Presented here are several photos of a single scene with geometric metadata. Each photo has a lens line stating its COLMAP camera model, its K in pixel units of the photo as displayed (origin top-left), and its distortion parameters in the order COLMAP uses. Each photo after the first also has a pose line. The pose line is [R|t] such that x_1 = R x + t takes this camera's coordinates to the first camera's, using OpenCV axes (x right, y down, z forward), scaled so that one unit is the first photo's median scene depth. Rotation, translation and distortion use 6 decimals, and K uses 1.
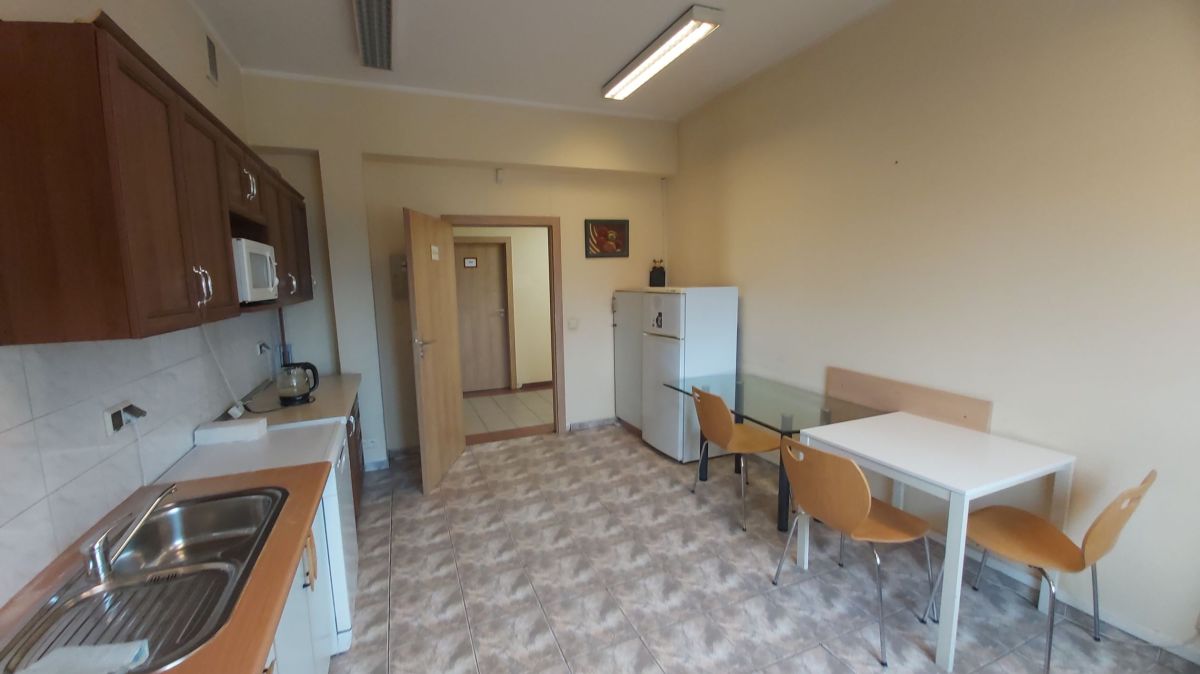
lens RADIAL K [[467.4, 0, 579.7], [0, 467.4, 336.0], [0, 0, 1]] dist [-0.012190, -0.000307]
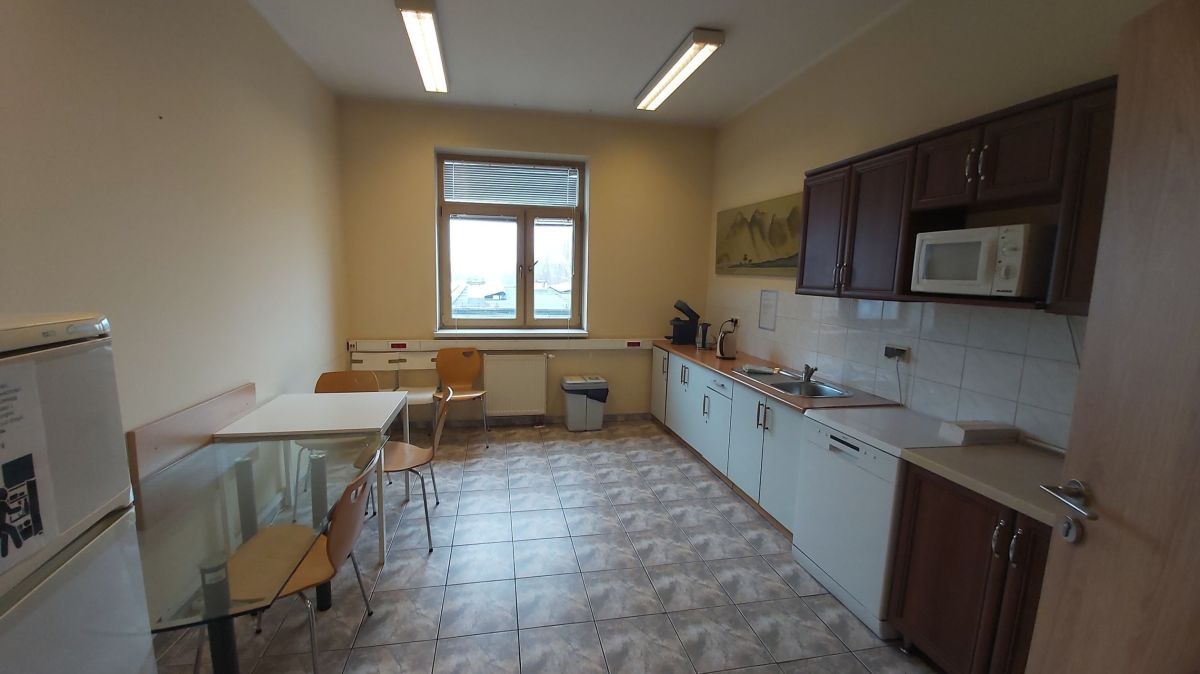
lens RADIAL K [[426.6, 0, 558.8], [0, 426.6, 331.1], [0, 0, 1]] dist [-0.000619, -0.000064]
pose [[-0.976367, -0.023407, 0.214846, -0.069044], [0.032286, 0.967163, 0.252098, -0.165716], [-0.213692, 0.253077, -0.943551, 1.362290]]
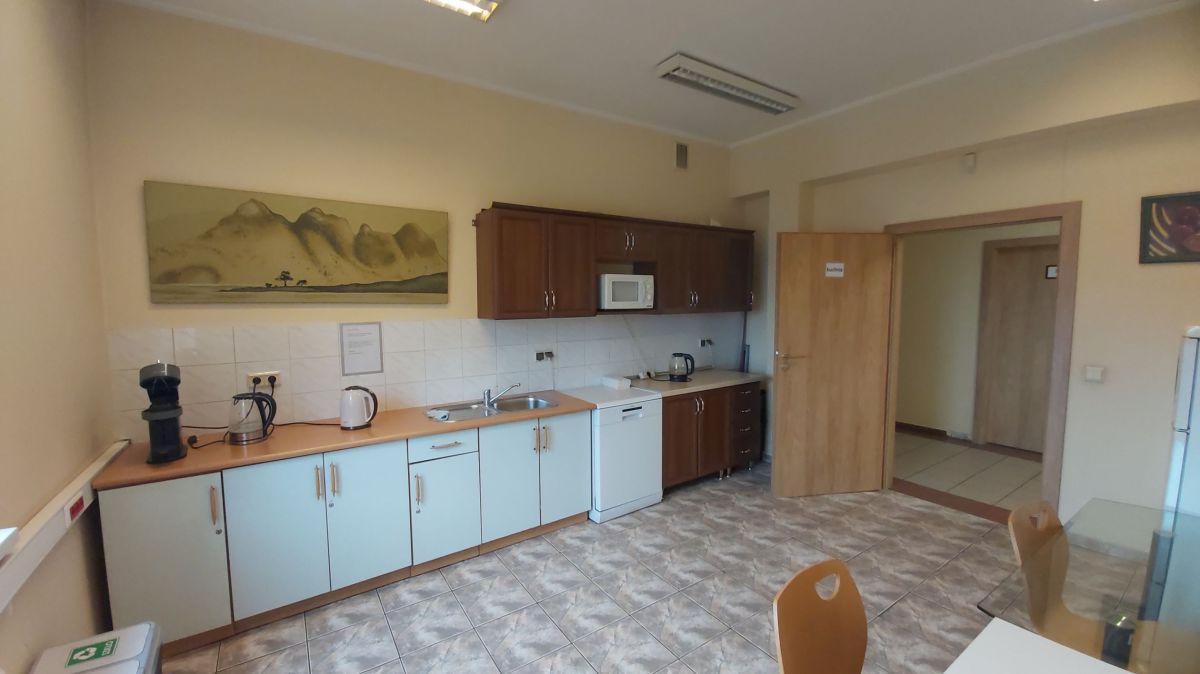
lens RADIAL K [[467.4, 0, 579.7], [0, 467.4, 336.0], [0, 0, 1]] dist [-0.012190, -0.000307]
pose [[0.190360, 0.100070, -0.976601, 0.662047], [-0.121398, 0.989555, 0.077735, -0.061725], [0.974179, 0.103760, 0.200520, 0.347868]]
